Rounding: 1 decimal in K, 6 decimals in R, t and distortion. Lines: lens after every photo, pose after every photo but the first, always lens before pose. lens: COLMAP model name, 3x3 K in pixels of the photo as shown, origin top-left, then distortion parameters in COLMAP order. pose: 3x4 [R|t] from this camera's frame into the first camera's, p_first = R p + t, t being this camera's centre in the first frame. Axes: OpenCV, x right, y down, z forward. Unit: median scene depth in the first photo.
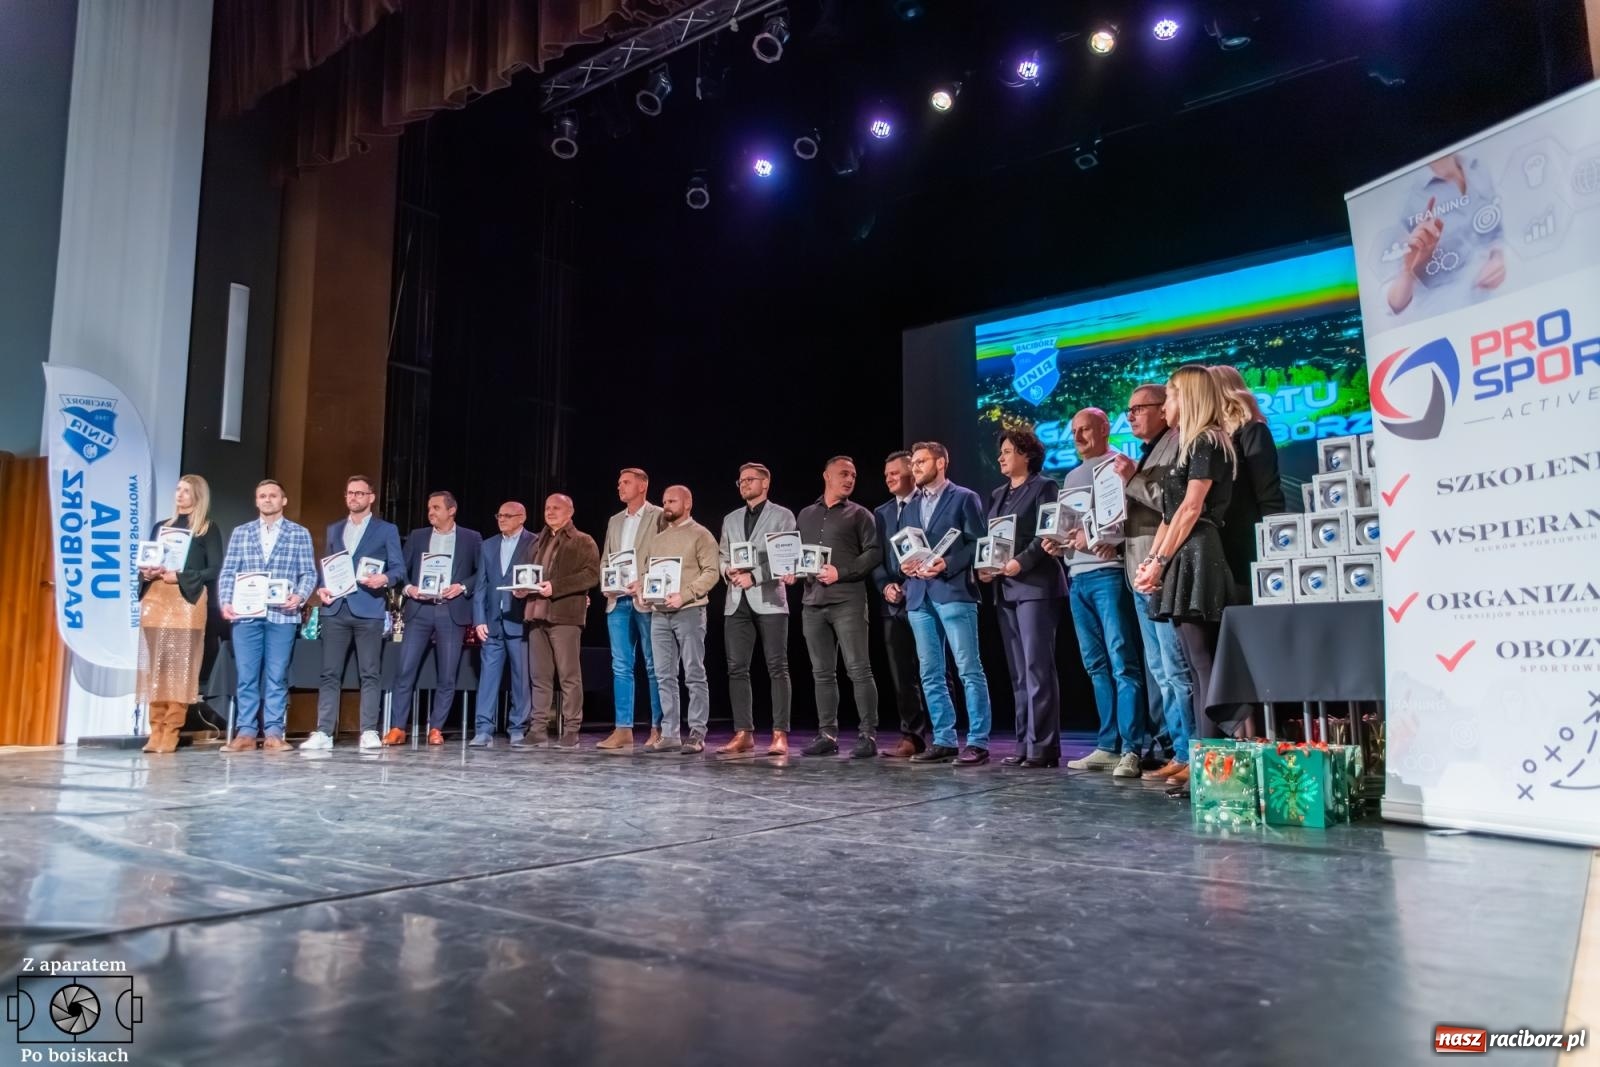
lens RADIAL K [[1111.0, 0, 797.3], [0, 1111.0, 522.5], [0, 0, 1]] dist [-0.000391, 0.003210]
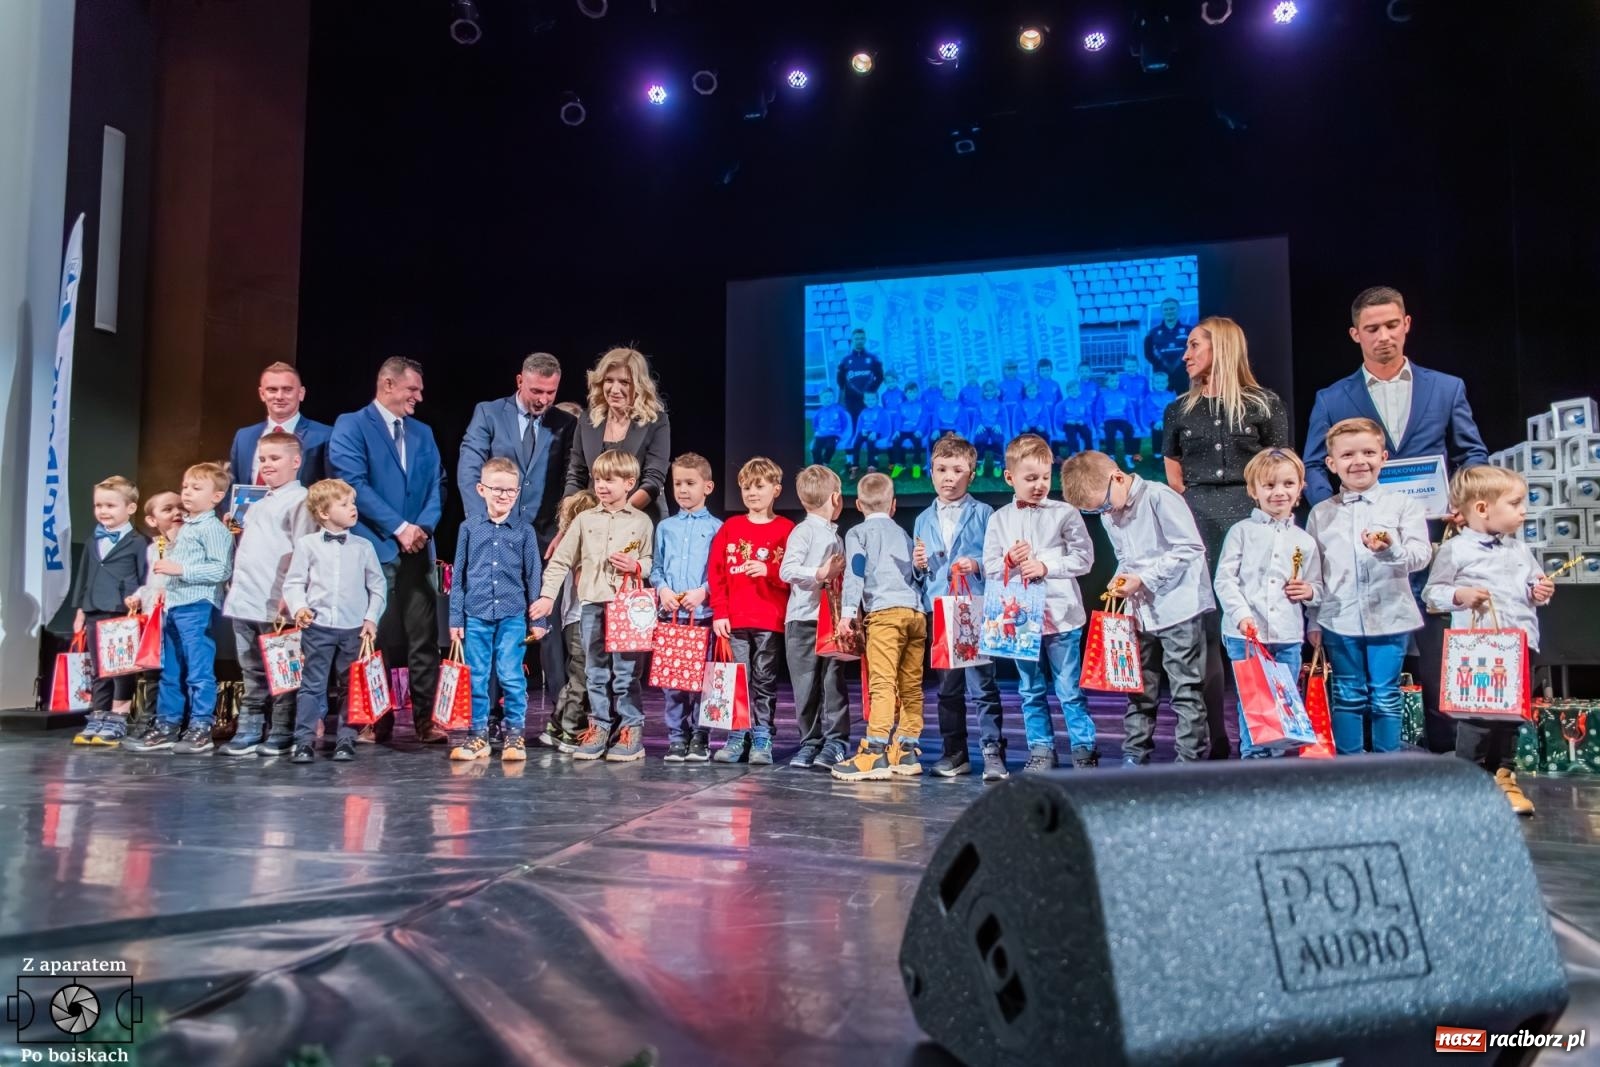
lens RADIAL K [[1077.0, 0, 800.0], [0, 1077.0, 533.5], [0, 0, 1]] dist [0.000299, 0.002696]
pose [[0.924378, 0.032726, 0.380071, -0.414562], [-0.055484, 0.997253, 0.049075, 0.005078], [-0.377421, -0.066452, 0.923655, 0.125886]]
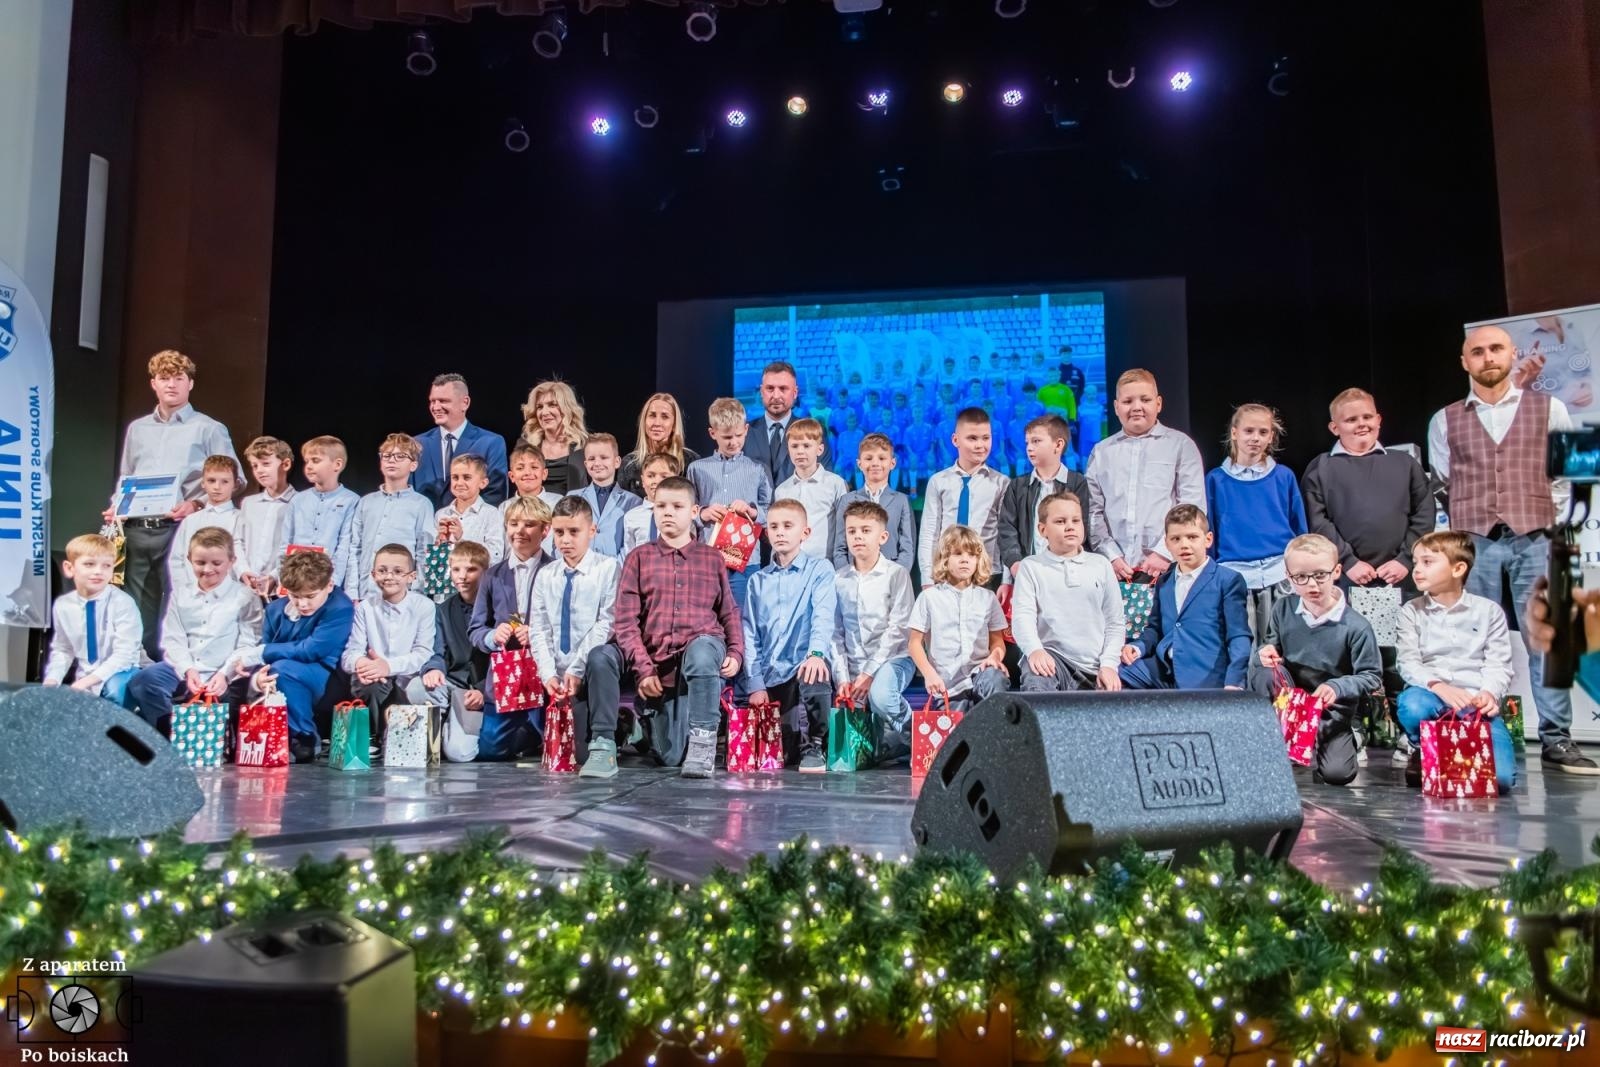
lens RADIAL K [[1111.0, 0, 797.3], [0, 1111.0, 522.5], [0, 0, 1]] dist [-0.000391, 0.003210]
pose [[0.888788, 0.051828, 0.455379, -0.499656], [-0.068962, 0.997397, 0.021080, 0.000934], [-0.453101, -0.050139, 0.890048, 0.031329]]
